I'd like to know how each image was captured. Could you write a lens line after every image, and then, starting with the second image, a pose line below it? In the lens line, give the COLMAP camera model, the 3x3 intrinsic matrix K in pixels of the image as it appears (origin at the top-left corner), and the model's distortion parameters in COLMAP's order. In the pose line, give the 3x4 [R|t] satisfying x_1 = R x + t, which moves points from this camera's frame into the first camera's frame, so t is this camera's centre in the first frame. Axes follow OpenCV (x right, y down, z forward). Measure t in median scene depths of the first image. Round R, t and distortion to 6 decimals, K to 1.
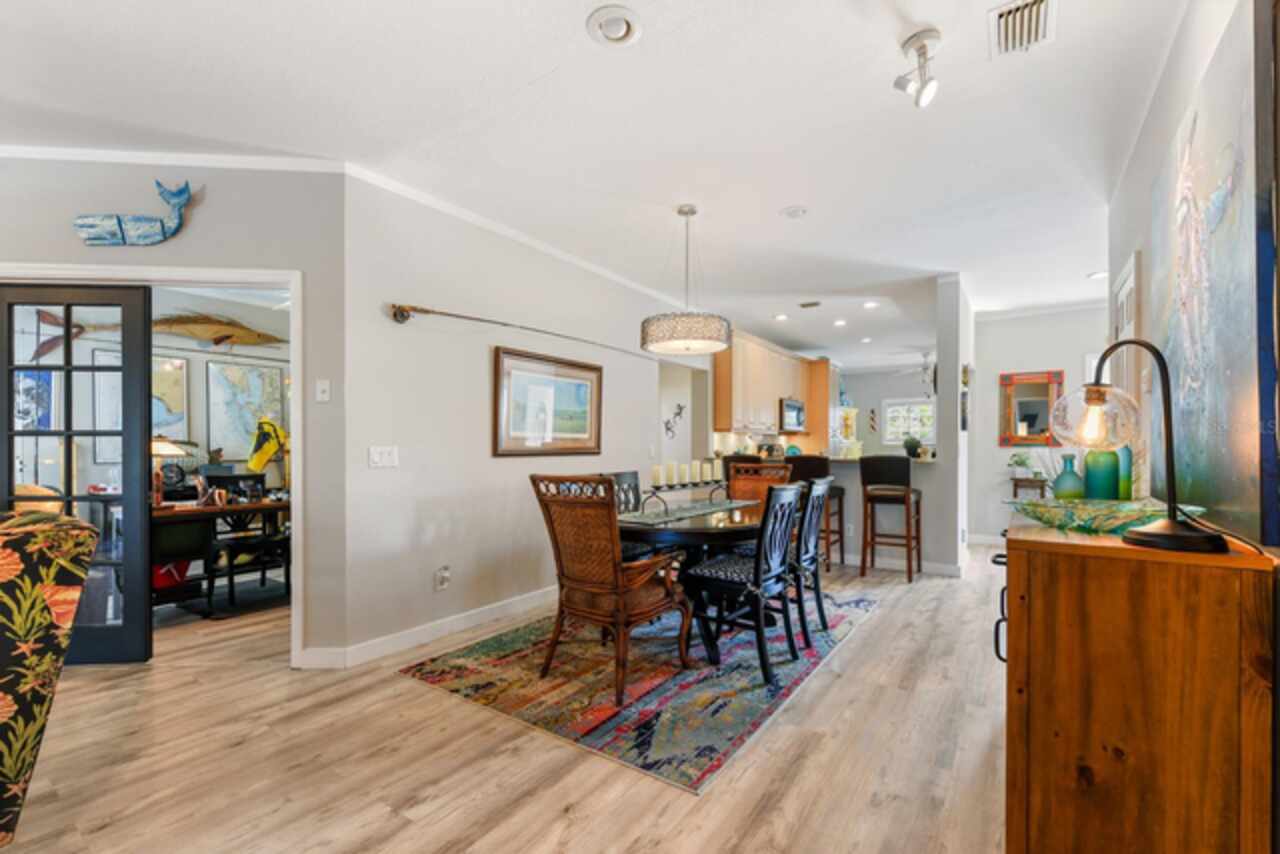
lens RADIAL K [[549.3, 0, 640.1], [0, 549.3, 447.8], [0, 0, 1]] dist [0.001873, 0.000145]
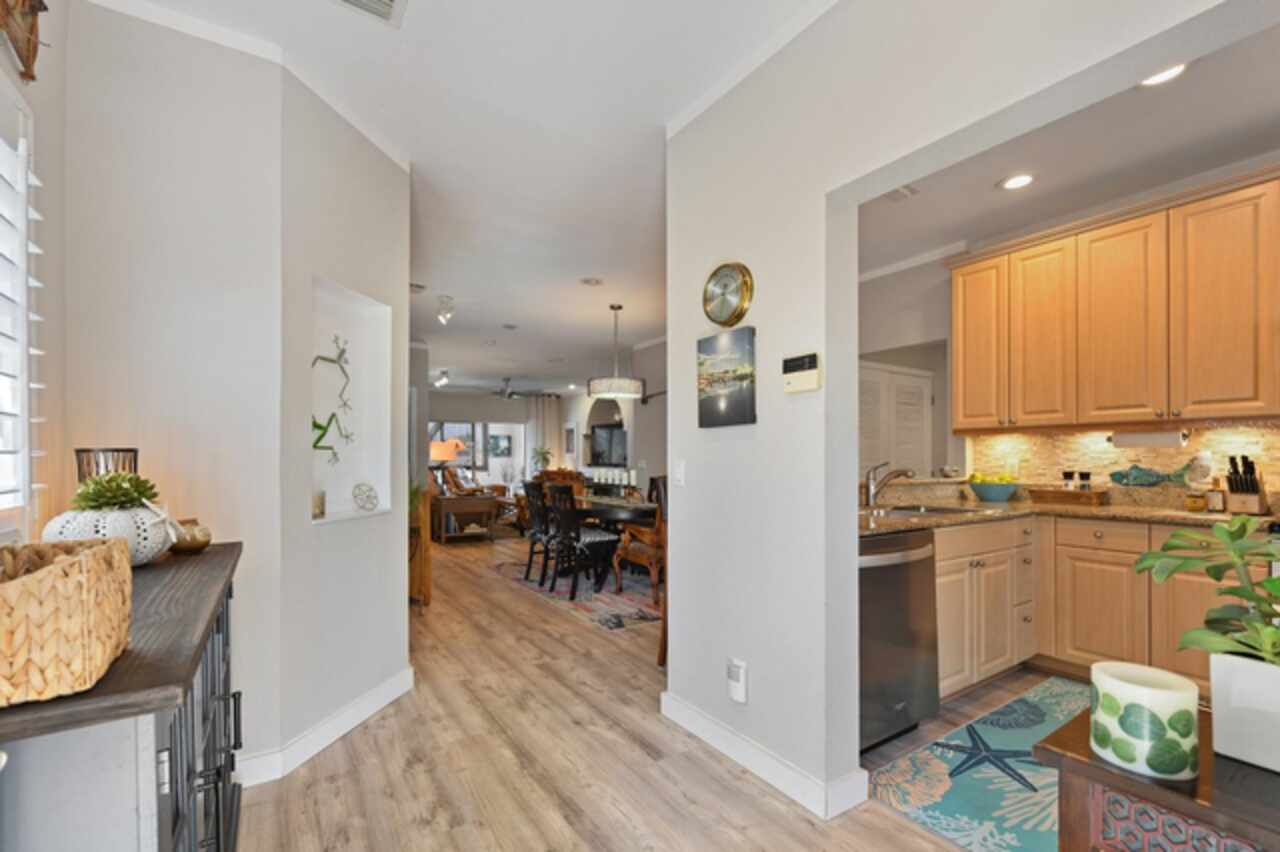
lens RADIAL K [[547.3, 0, 638.8], [0, 547.3, 456.9], [0, 0, 1]] dist [-0.000329, 0.000011]
pose [[-0.362435, -0.000408, -0.932009, 2.035671], [-0.000151, 1.000000, -0.000380, -0.015691], [0.932009, 0.000003, -0.362435, 2.208752]]
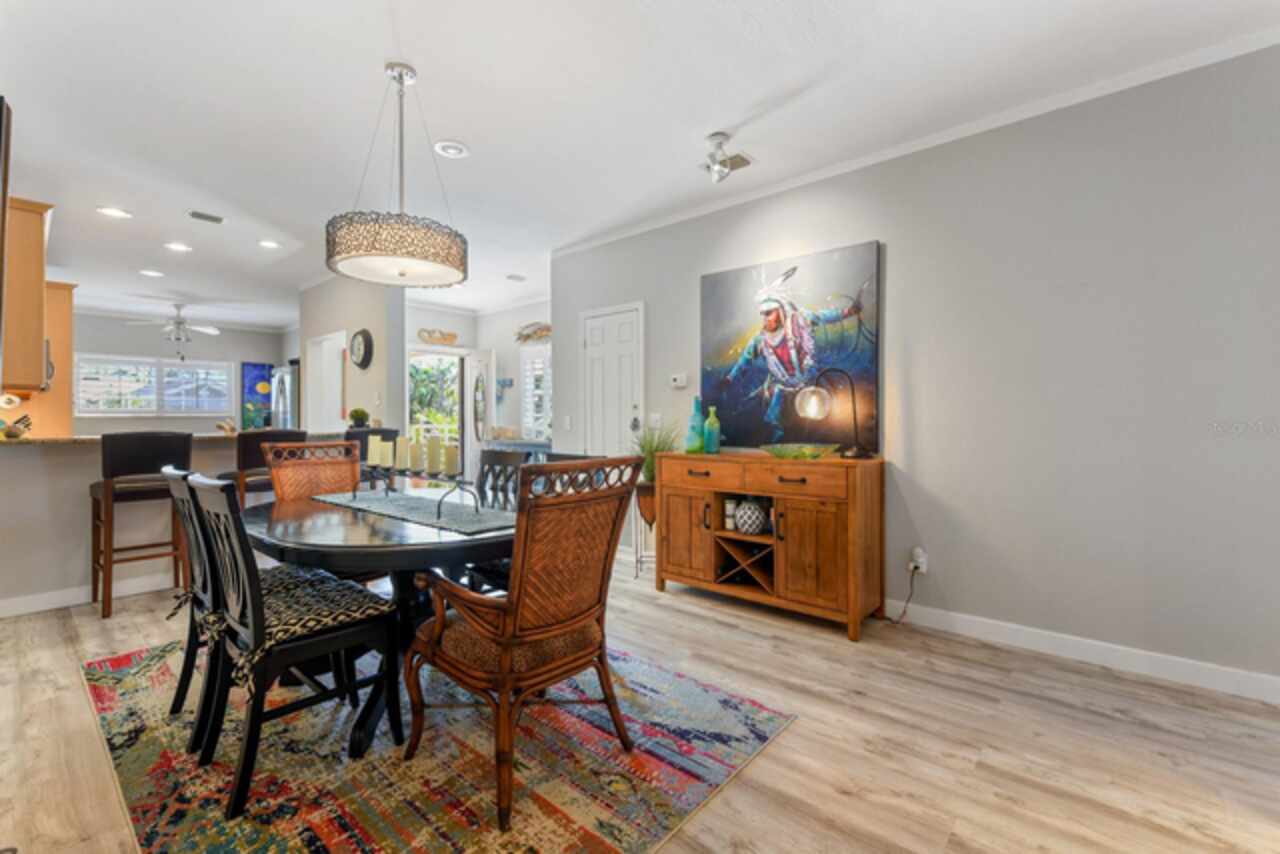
lens RADIAL K [[551.0, 0, 639.7], [0, 551.0, 419.4], [0, 0, 1]] dist [0.001120, 0.000113]
pose [[0.099164, 0.001073, 0.995071, -0.778704], [0.004534, 0.999989, -0.001530, 0.004972], [-0.995061, 0.004663, 0.099158, 0.871047]]
